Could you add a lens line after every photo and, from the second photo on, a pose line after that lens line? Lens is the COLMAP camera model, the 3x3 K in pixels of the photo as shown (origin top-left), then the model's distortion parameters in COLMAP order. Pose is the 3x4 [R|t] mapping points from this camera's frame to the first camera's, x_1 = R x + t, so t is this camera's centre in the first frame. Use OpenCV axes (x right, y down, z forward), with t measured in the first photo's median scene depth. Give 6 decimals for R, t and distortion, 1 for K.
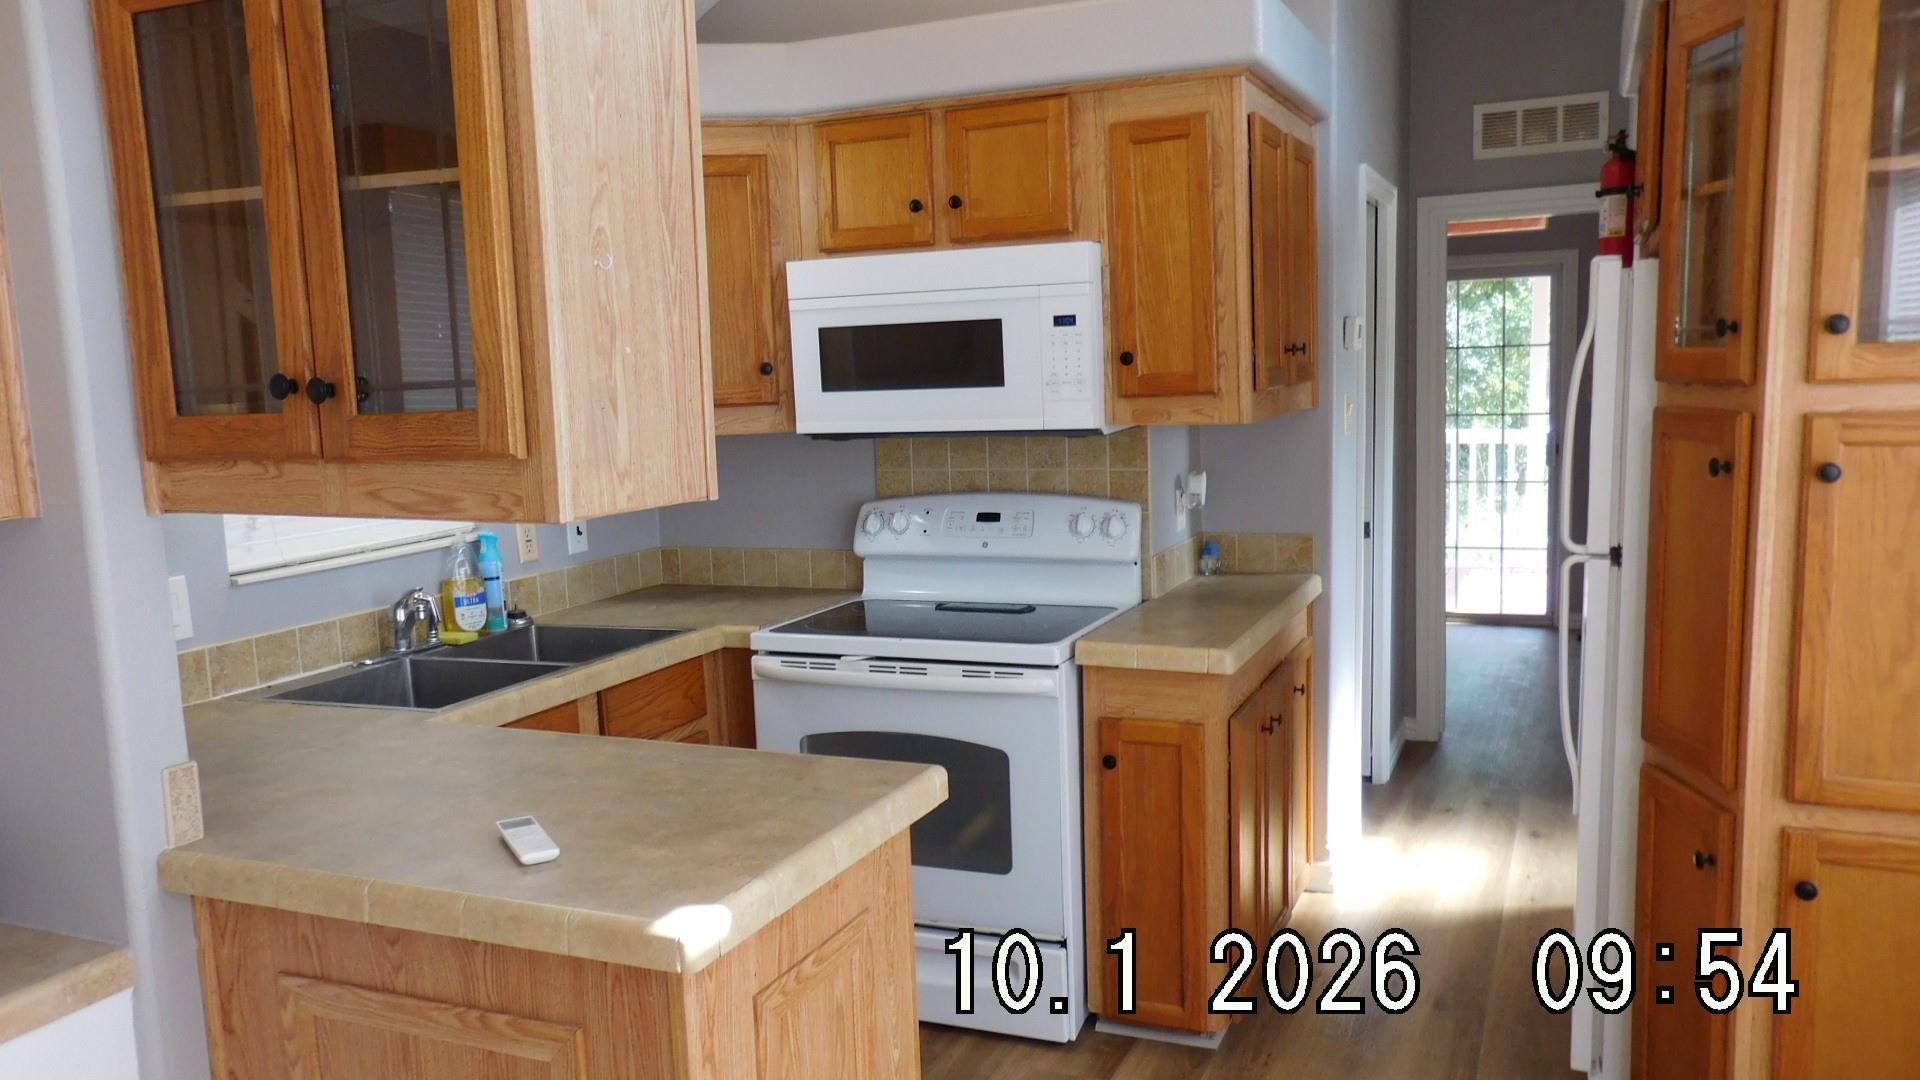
lens RADIAL K [[1442.1, 0, 959.5], [0, 1442.1, 556.8], [0, 0, 1]] dist [-0.038816, 0.088264]
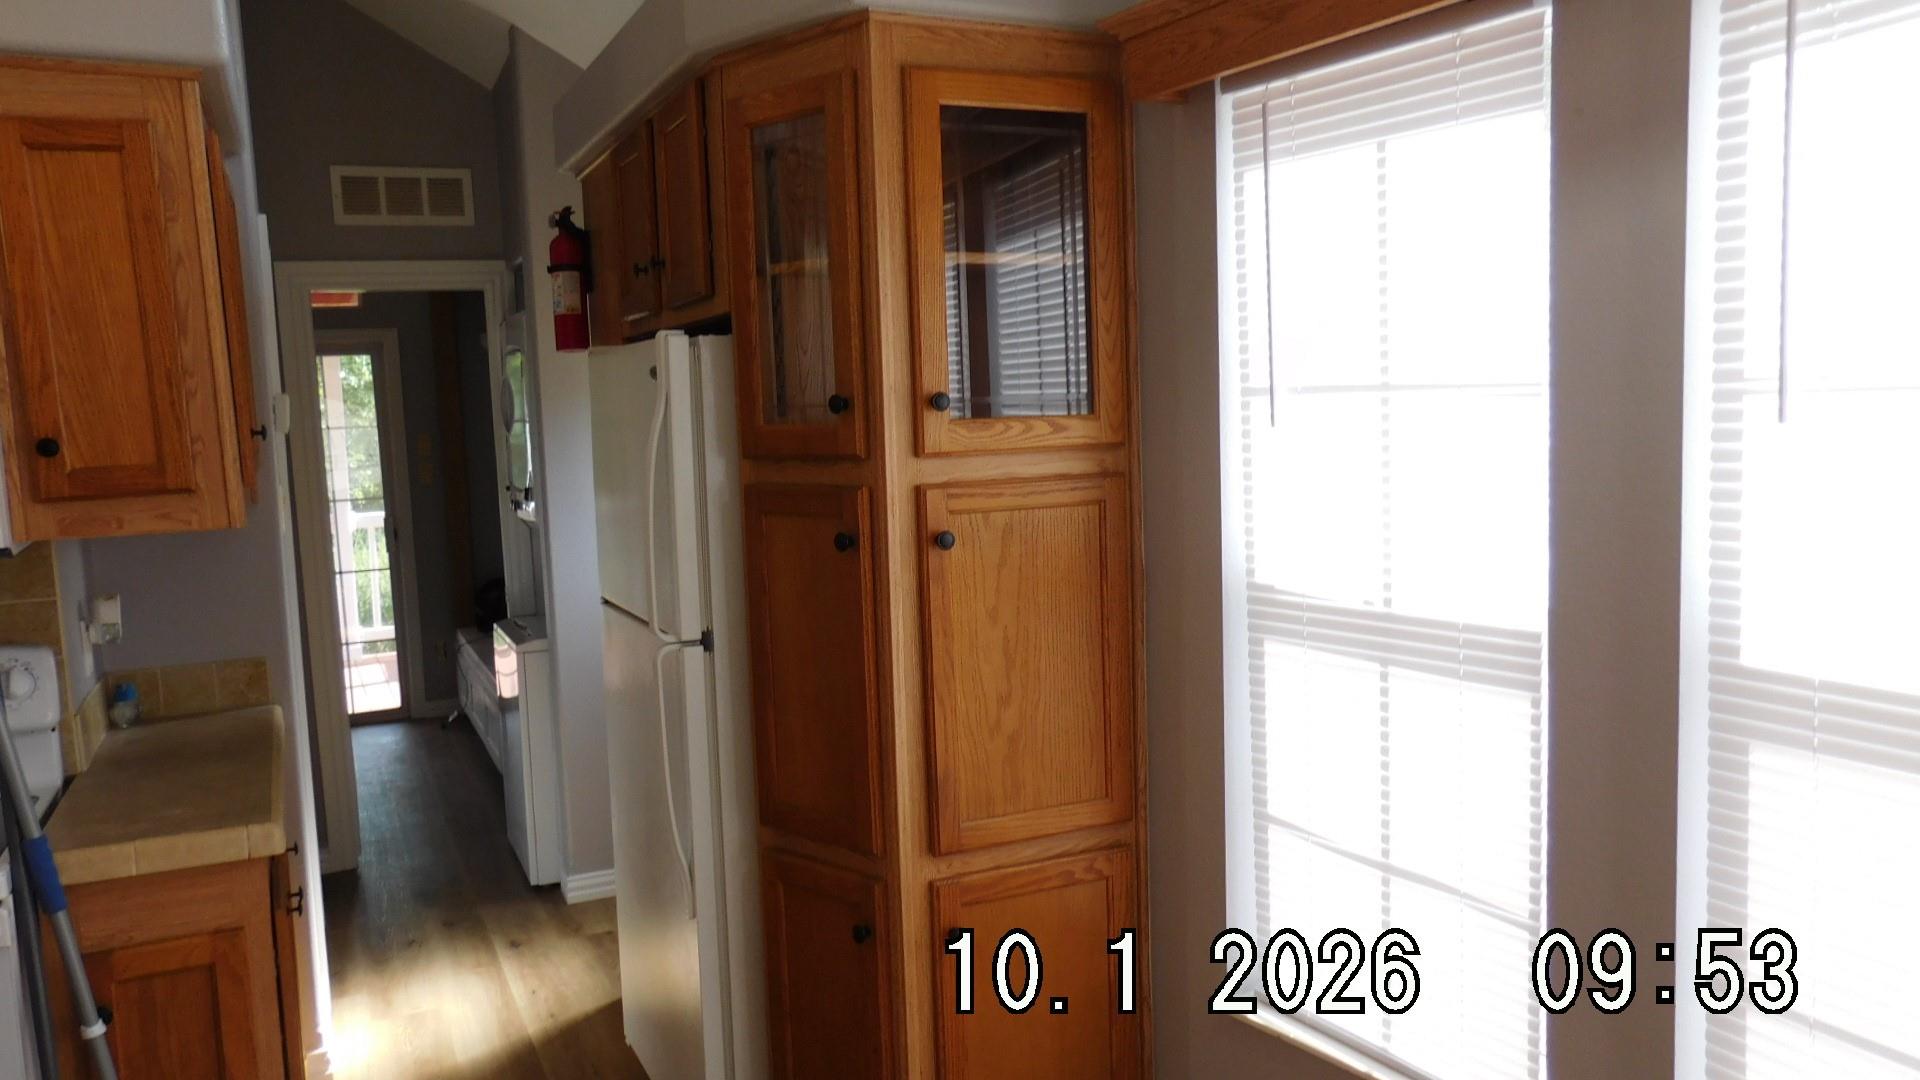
lens RADIAL K [[1442.1, 0, 958.5], [0, 1442.1, 555.1], [0, 0, 1]] dist [-0.038816, 0.088264]
pose [[0.660419, -0.074397, 0.747202, -0.126777], [0.117694, 0.993036, -0.005150, -0.028326], [-0.741616, 0.091343, 0.664577, 0.198348]]
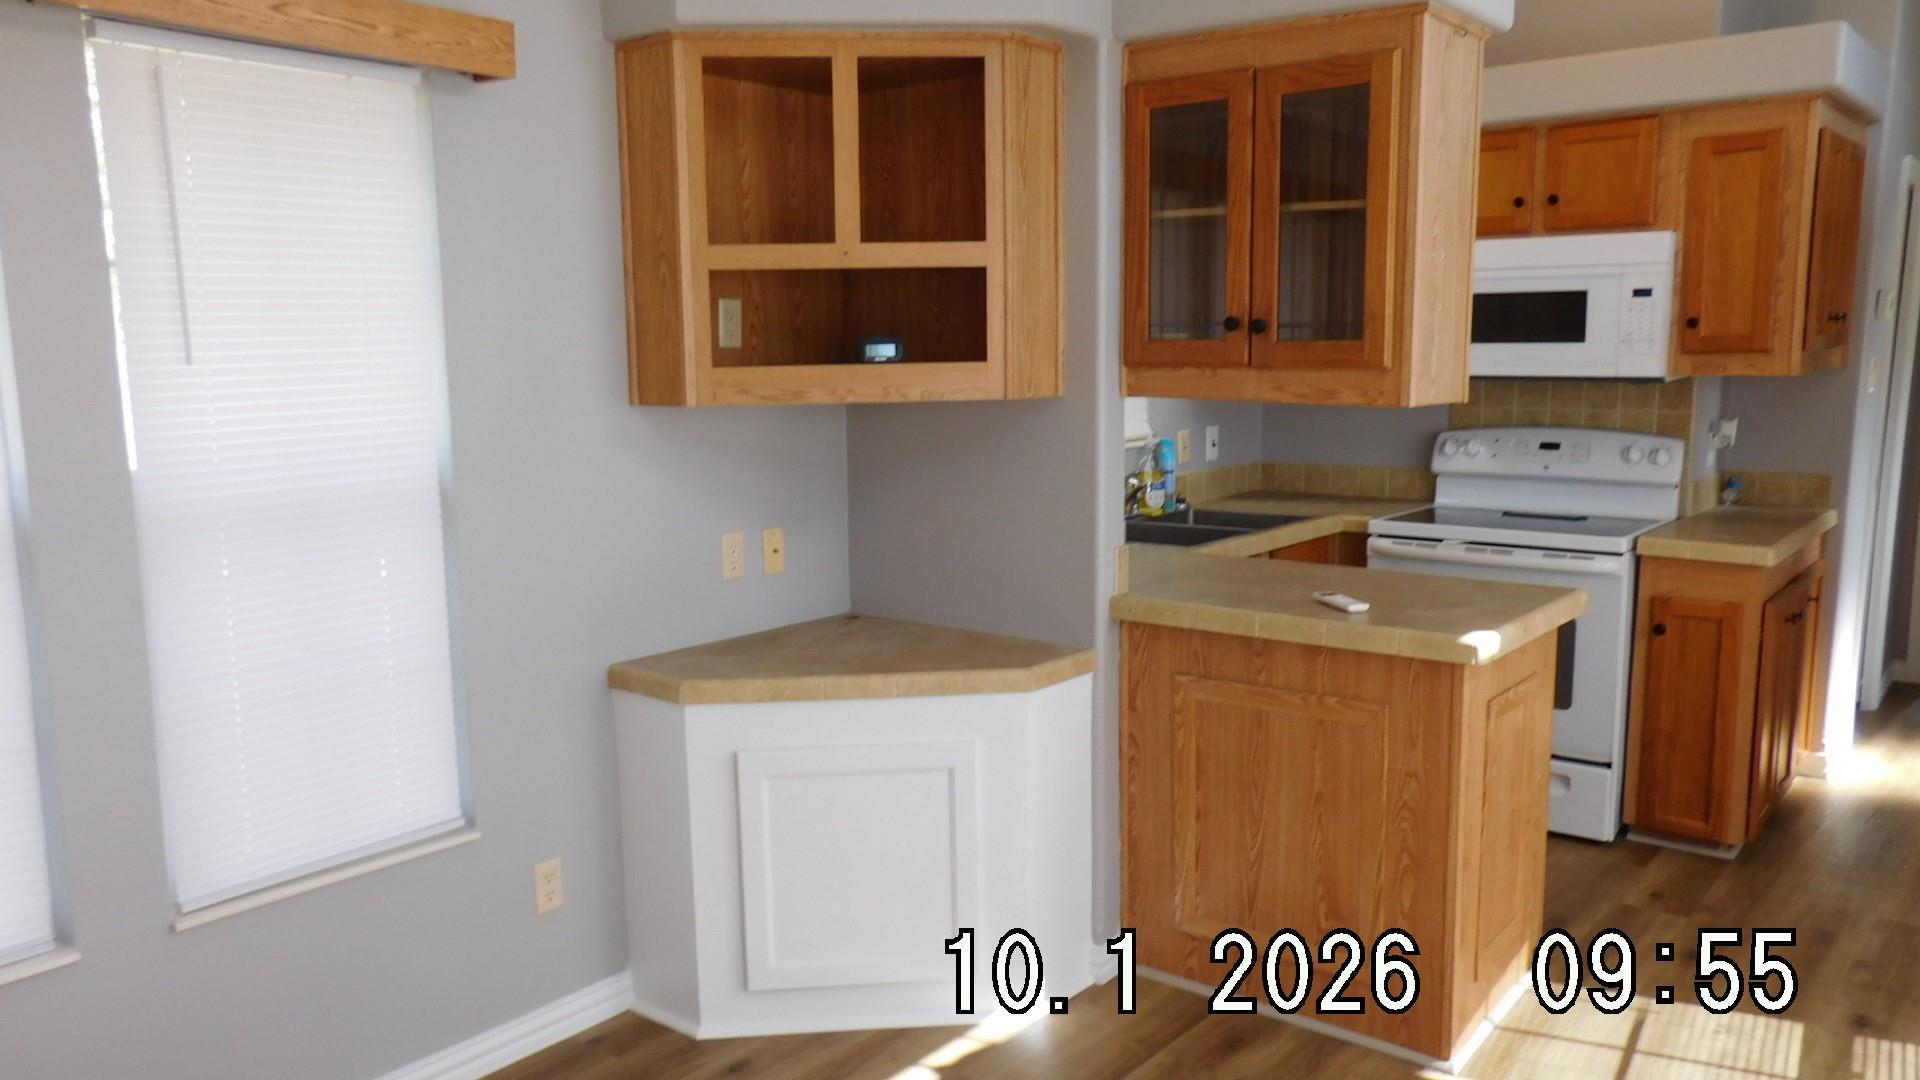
lens RADIAL K [[1442.1, 0, 948.1], [0, 1442.1, 555.2], [0, 0, 1]] dist [-0.038816, 0.088264]
pose [[0.963911, 0.064710, -0.258241, -0.184733], [-0.058308, 0.997773, 0.032381, 0.068590], [0.259762, -0.016155, 0.965538, -0.426867]]
